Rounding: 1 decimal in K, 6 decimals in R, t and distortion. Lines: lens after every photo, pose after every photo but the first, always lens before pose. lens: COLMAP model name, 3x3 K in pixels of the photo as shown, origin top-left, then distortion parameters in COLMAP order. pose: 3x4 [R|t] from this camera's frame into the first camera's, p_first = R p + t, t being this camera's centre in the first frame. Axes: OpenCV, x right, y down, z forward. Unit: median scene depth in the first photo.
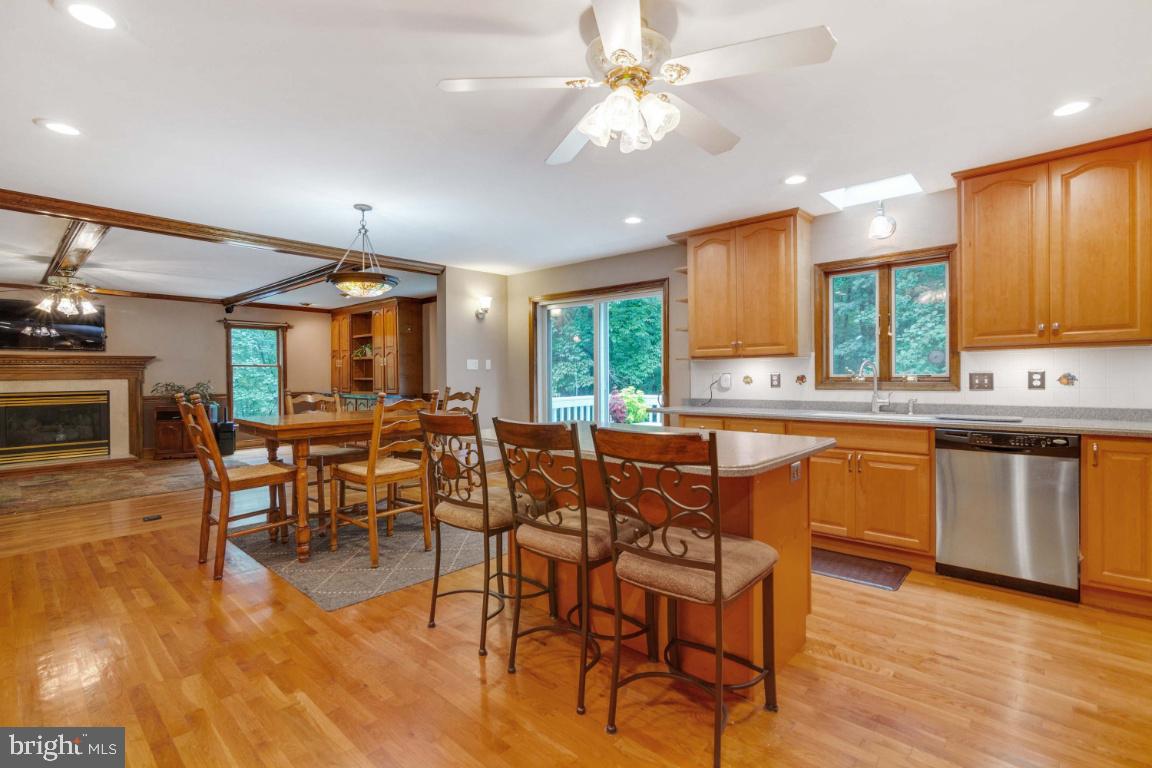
lens RADIAL K [[523.0, 0, 573.2], [0, 523.0, 376.3], [0, 0, 1]] dist [-0.002191, -0.000192]
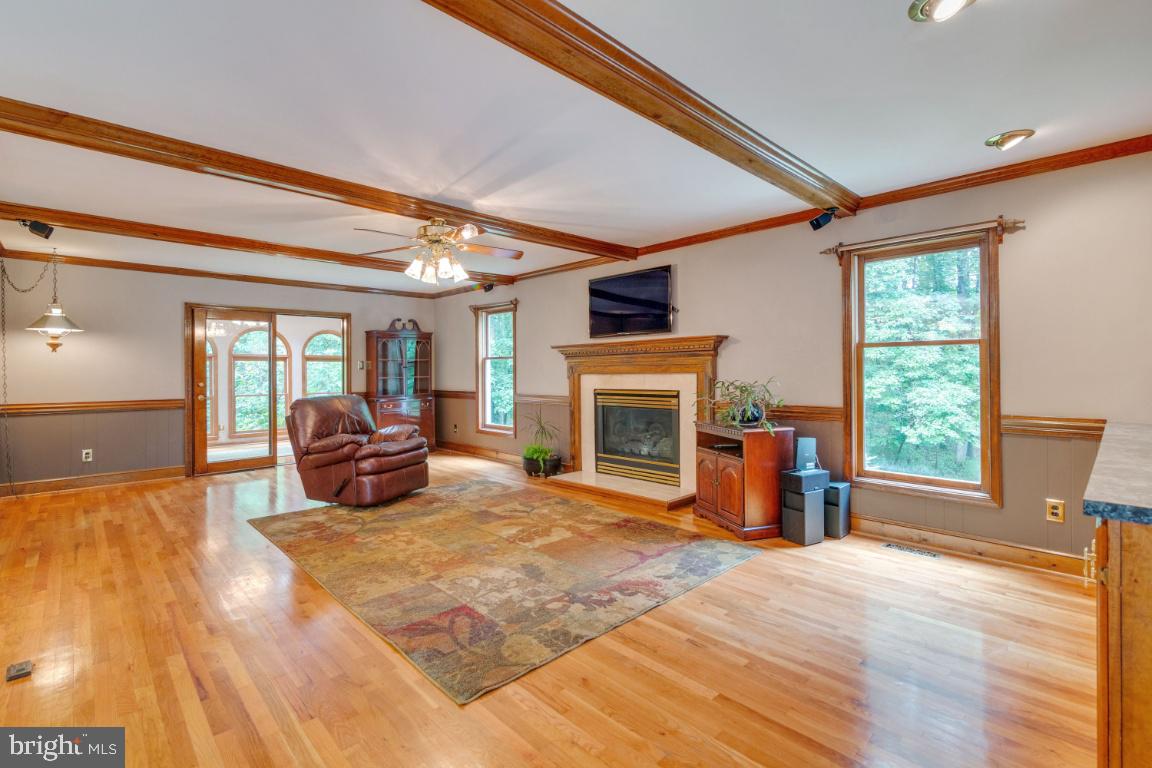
lens RADIAL K [[523.0, 0, 575.9], [0, 523.0, 378.1], [0, 0, 1]] dist [-0.002191, -0.000192]
pose [[-0.070820, 0.015312, -0.997372, -0.212845], [-0.000803, 0.999881, 0.015407, 0.001299], [0.997489, 0.001892, -0.070799, 0.900618]]
